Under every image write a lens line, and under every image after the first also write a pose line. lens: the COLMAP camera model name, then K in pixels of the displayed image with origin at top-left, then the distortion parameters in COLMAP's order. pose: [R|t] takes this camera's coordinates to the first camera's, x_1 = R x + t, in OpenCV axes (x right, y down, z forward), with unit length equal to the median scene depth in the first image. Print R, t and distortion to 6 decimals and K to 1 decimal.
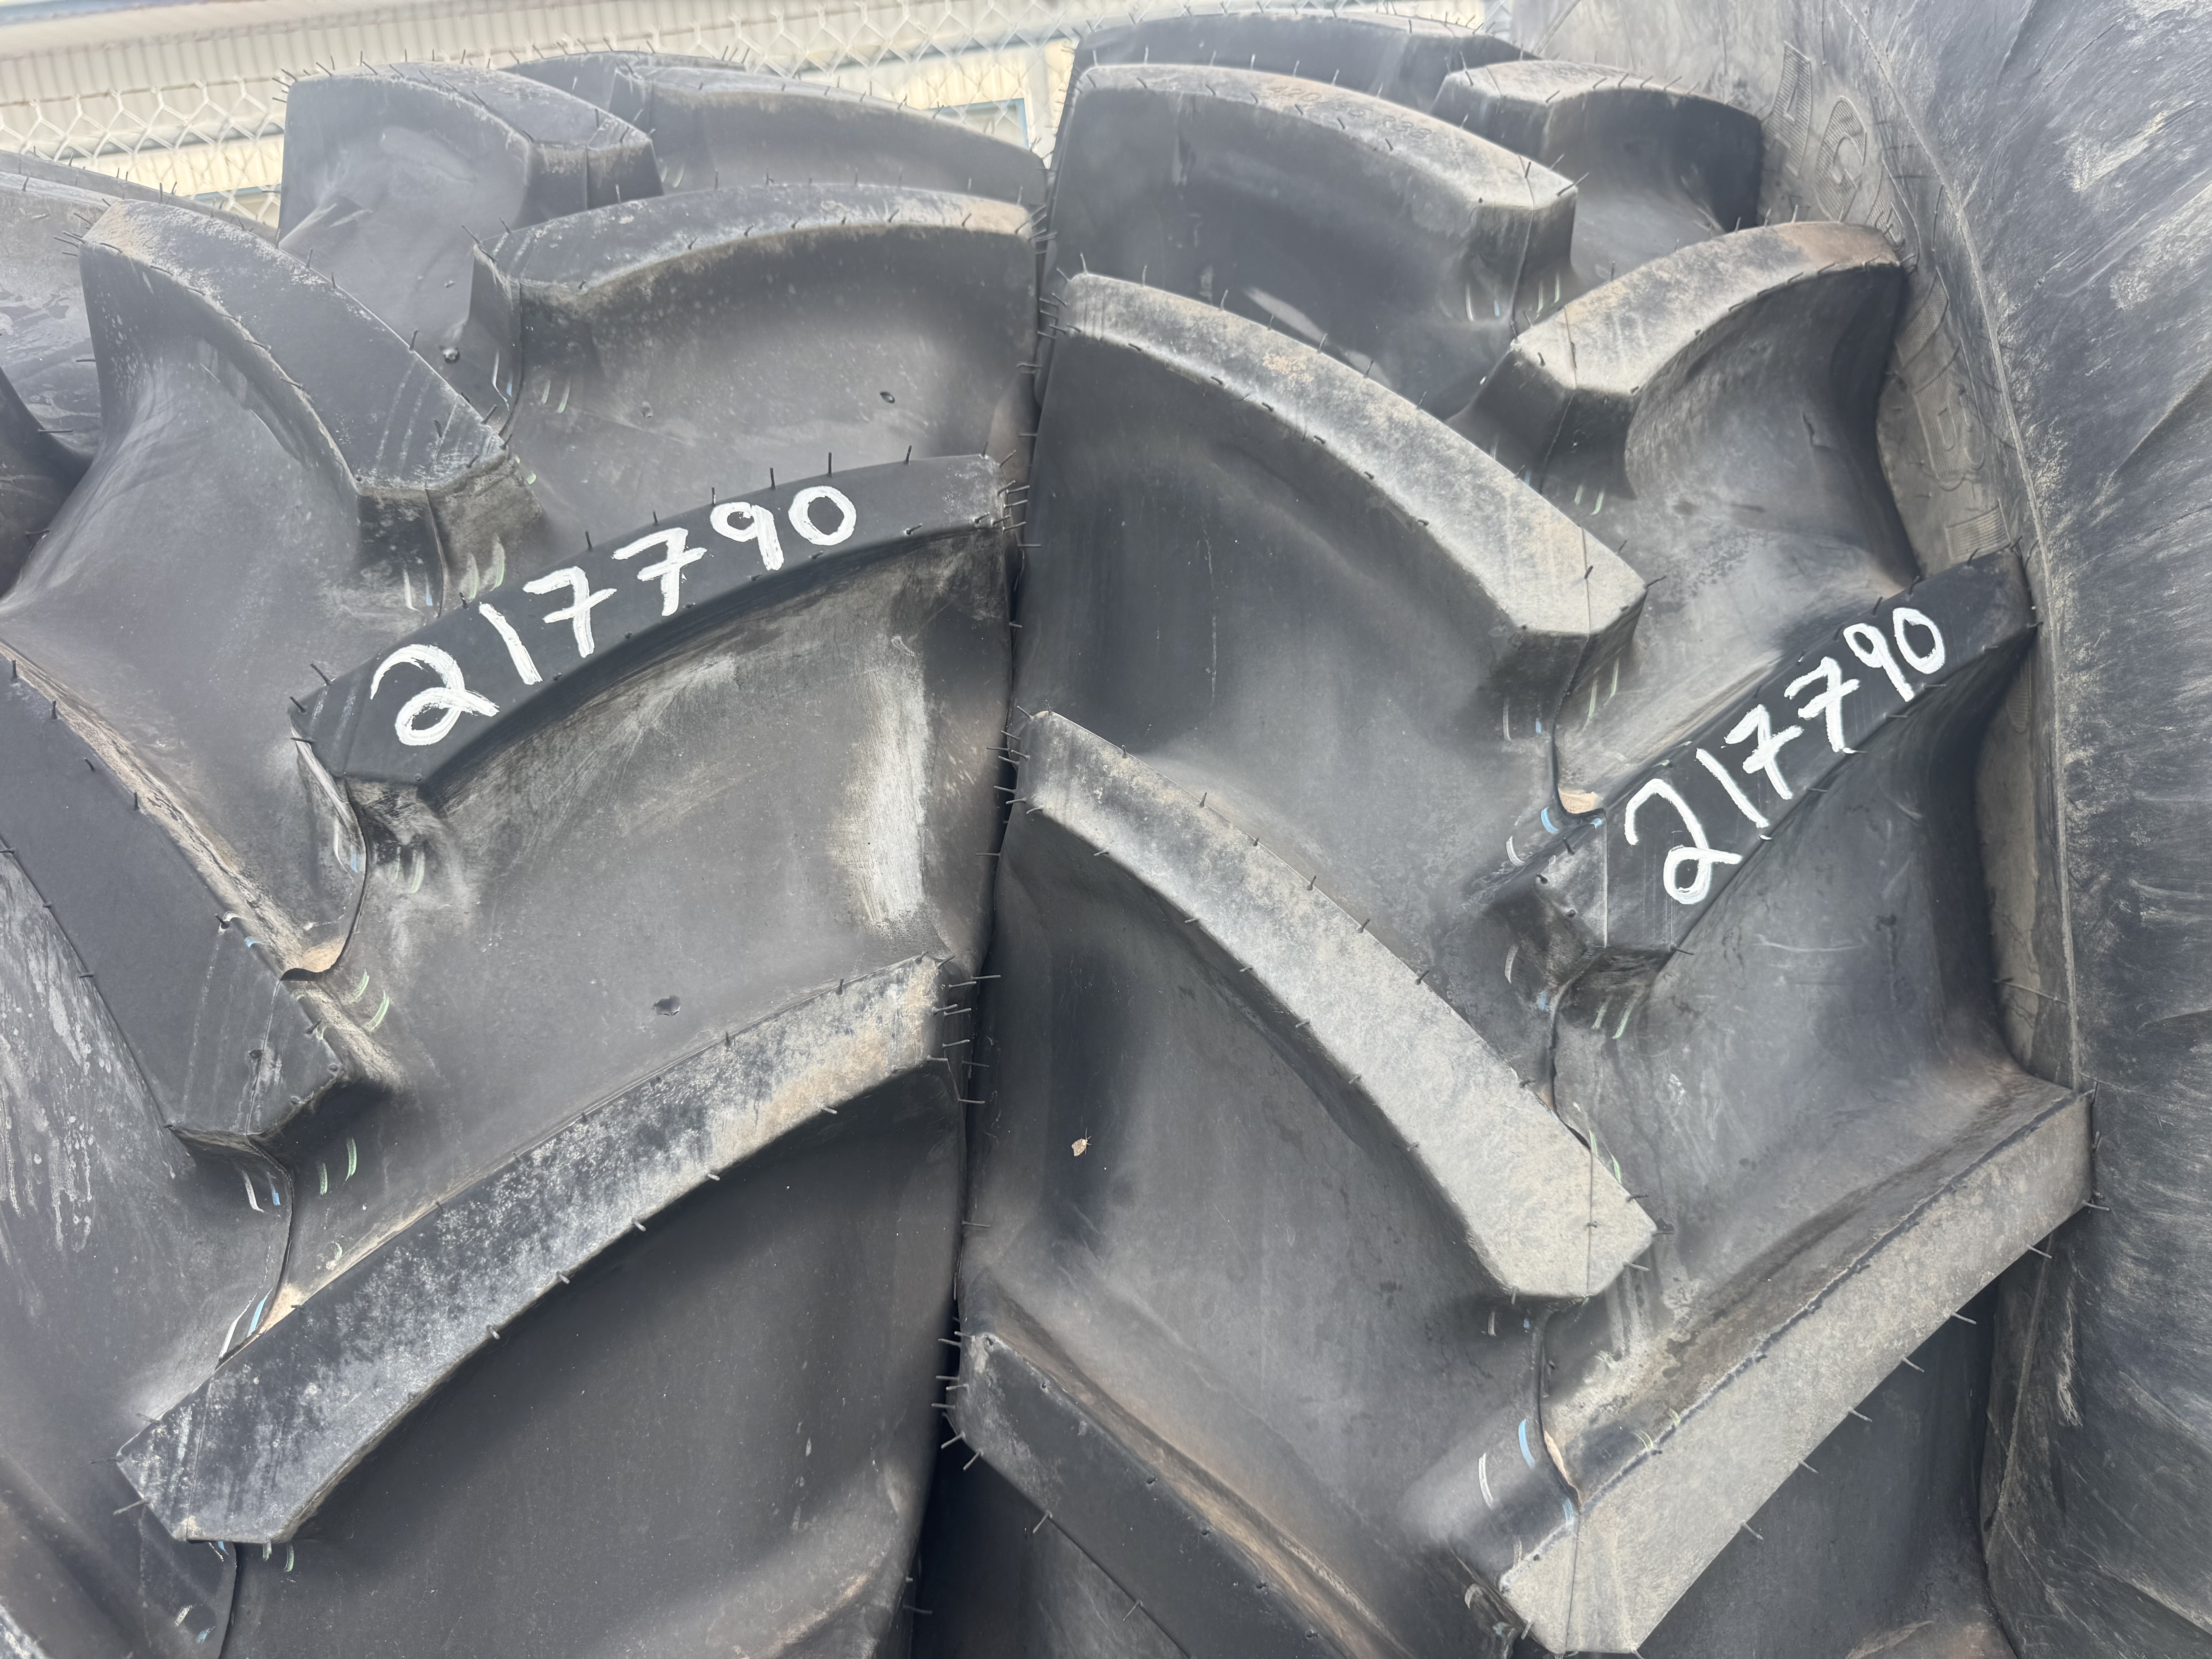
lens RADIAL K [[1634.2, 0, 1116.4], [0, 1634.2, 832.9], [0, 0, 1]] dist [0.091645, -0.157919]
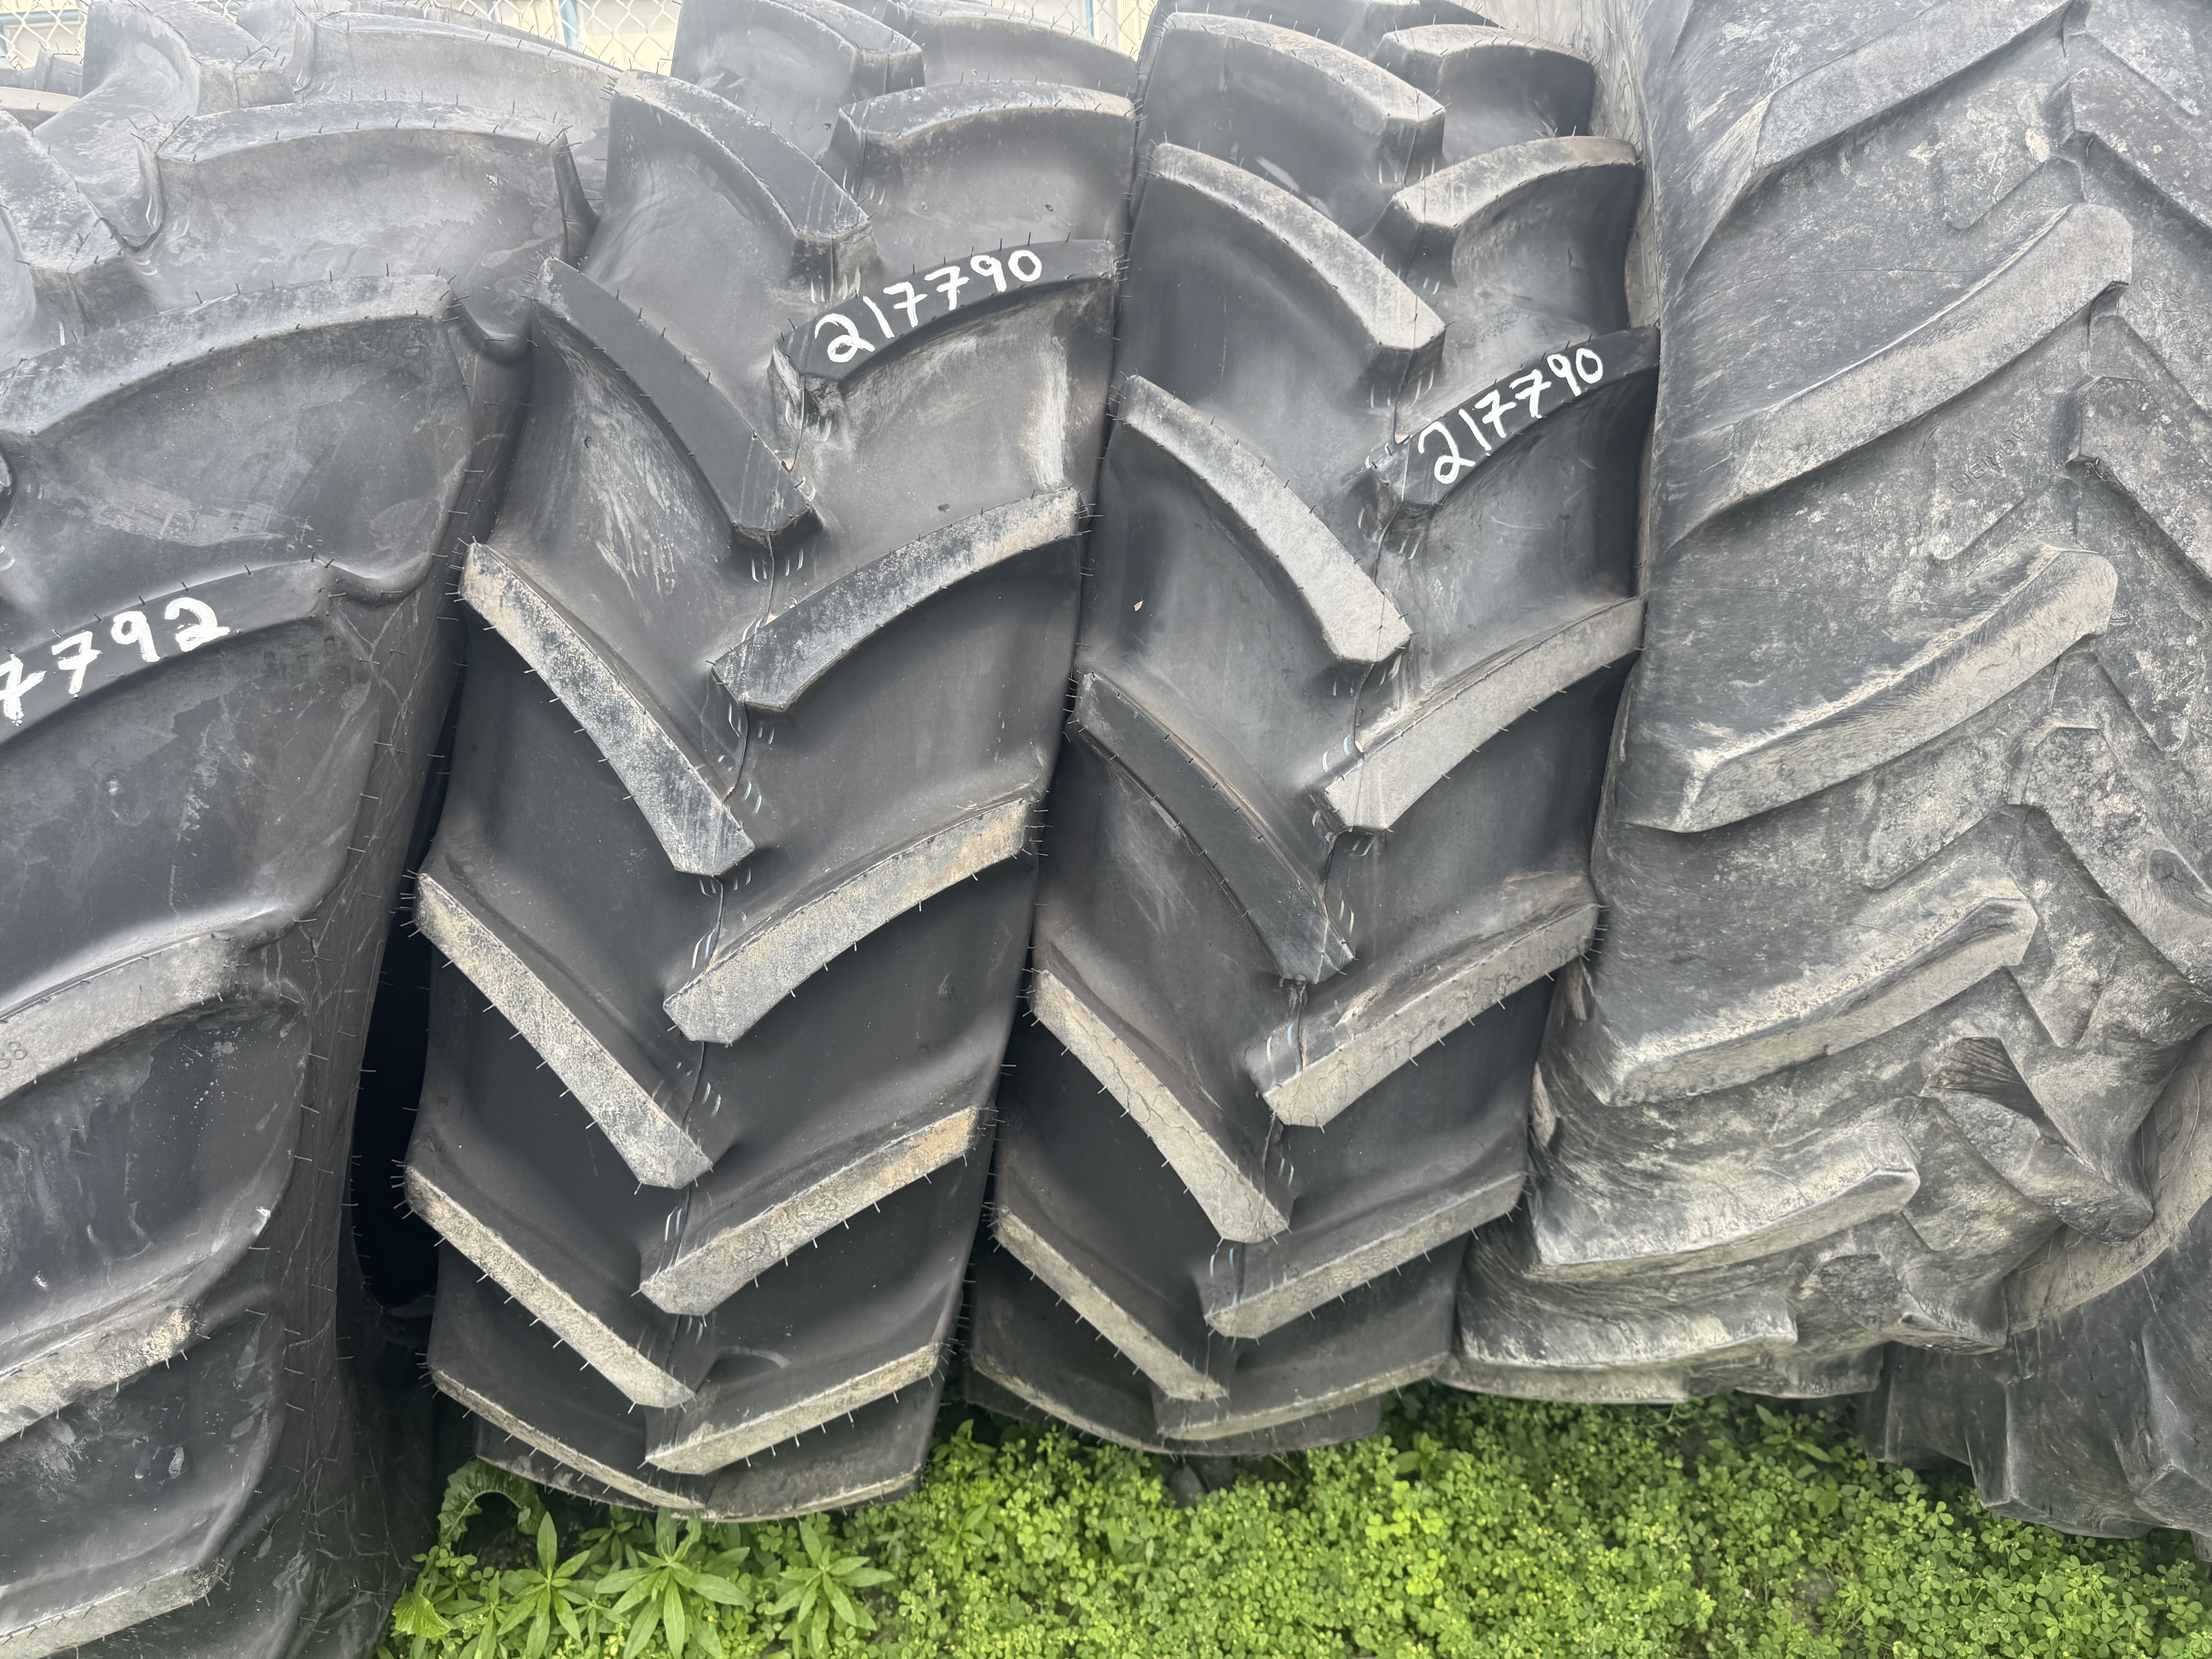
lens RADIAL K [[1638.9, 0, 1108.8], [0, 1638.9, 871.5], [0, 0, 1]] dist [0.059528, -0.089311]
pose [[0.998211, 0.059688, -0.003392, -0.032632], [-0.059120, 0.993961, 0.092451, 0.337750], [0.008890, -0.092085, 0.995711, -1.020180]]
